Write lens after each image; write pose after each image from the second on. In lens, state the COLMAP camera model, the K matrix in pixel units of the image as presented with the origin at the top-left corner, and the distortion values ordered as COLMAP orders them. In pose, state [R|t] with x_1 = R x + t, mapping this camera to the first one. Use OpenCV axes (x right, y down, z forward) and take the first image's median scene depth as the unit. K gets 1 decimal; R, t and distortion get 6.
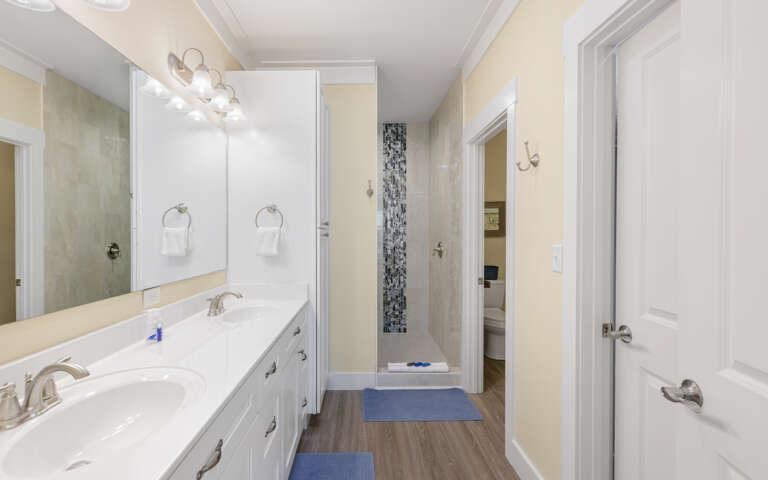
lens RADIAL K [[347.7, 0, 382.1], [0, 347.7, 233.6], [0, 0, 1]] dist [-0.001761, -0.001108]
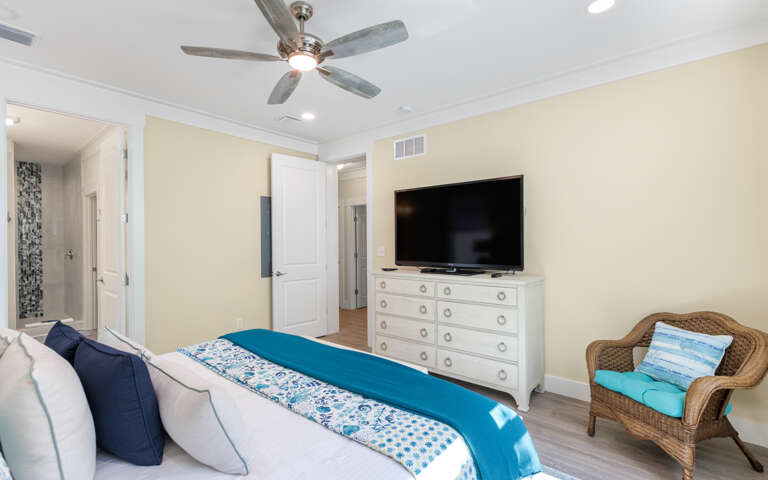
lens RADIAL K [[347.7, 0, 382.1], [0, 347.7, 233.6], [0, 0, 1]] dist [-0.001761, -0.001108]
pose [[0.674632, -0.008267, 0.738108, -0.035376], [0.017103, 0.999844, -0.004433, -0.011864], [-0.737956, 0.015615, 0.674668, -0.916854]]
